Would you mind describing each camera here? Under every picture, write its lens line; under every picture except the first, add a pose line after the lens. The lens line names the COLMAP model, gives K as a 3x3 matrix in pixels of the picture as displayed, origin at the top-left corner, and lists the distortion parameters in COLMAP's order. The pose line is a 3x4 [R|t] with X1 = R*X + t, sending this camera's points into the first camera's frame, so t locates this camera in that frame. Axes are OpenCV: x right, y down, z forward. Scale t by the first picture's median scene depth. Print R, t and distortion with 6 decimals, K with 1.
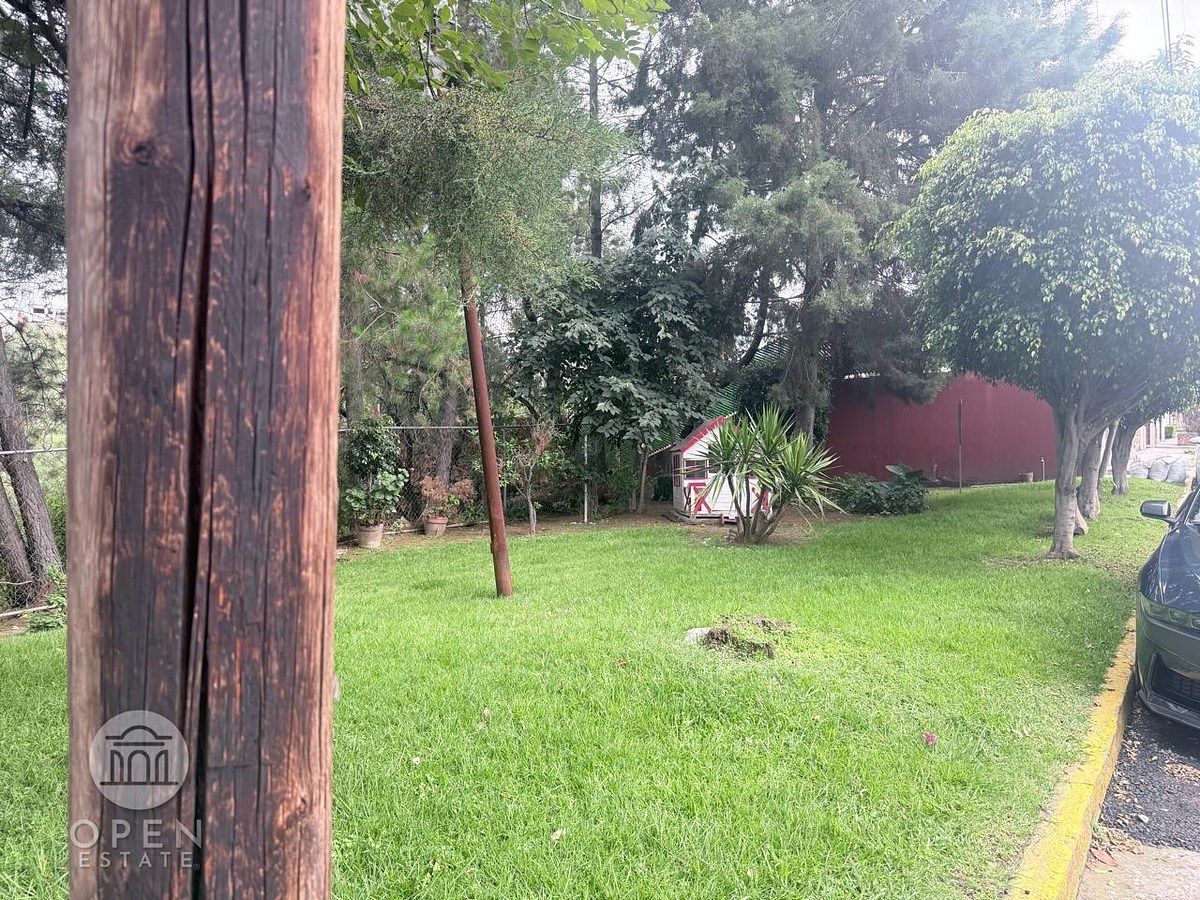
lens RADIAL K [[833.6, 0, 594.9], [0, 833.6, 454.0], [0, 0, 1]] dist [0.070129, -0.087806]
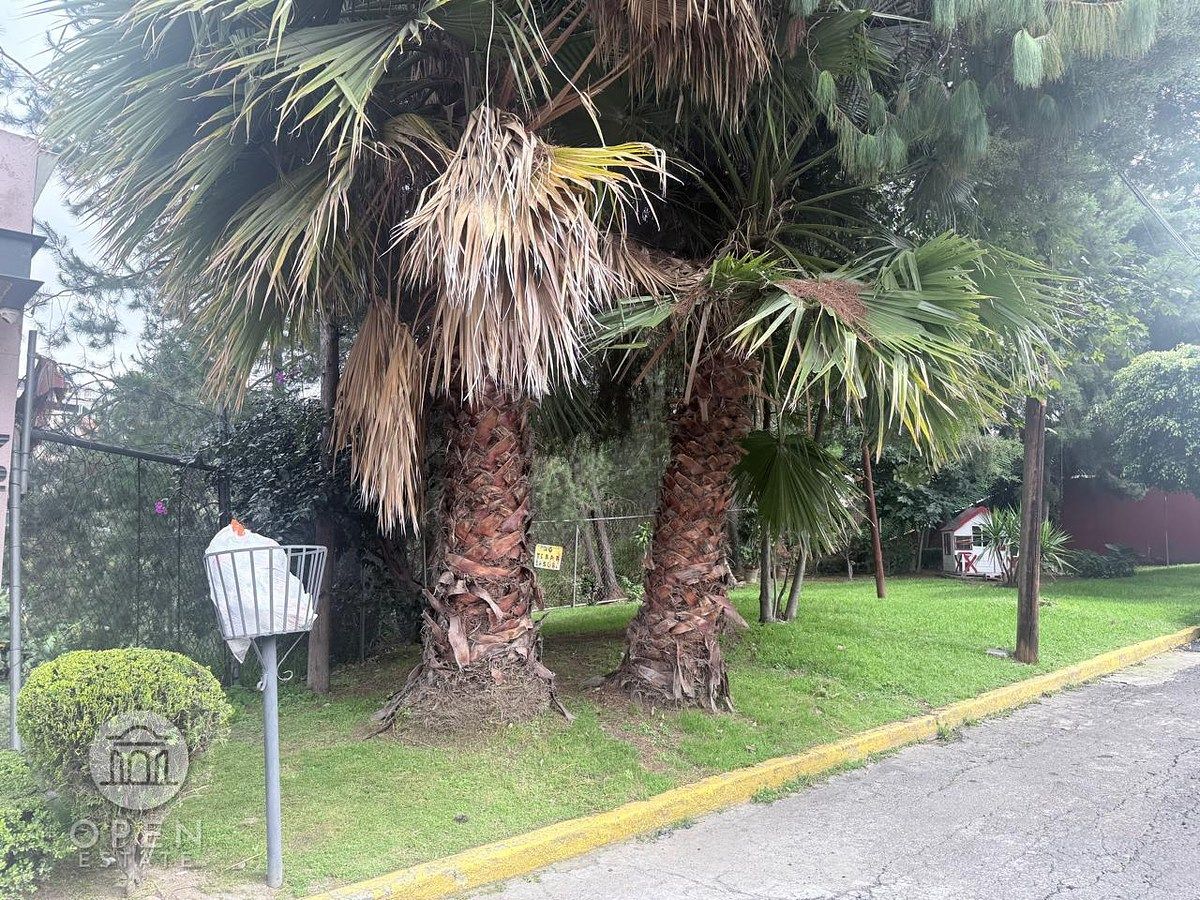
lens RADIAL K [[833.6, 0, 604.3], [0, 833.6, 440.7], [0, 0, 1]] dist [0.070129, -0.087806]
pose [[0.978094, 0.008472, -0.207993, -0.207830], [-0.031546, 0.993664, -0.107874, 0.020903], [0.205762, 0.112072, 0.972164, -0.647728]]
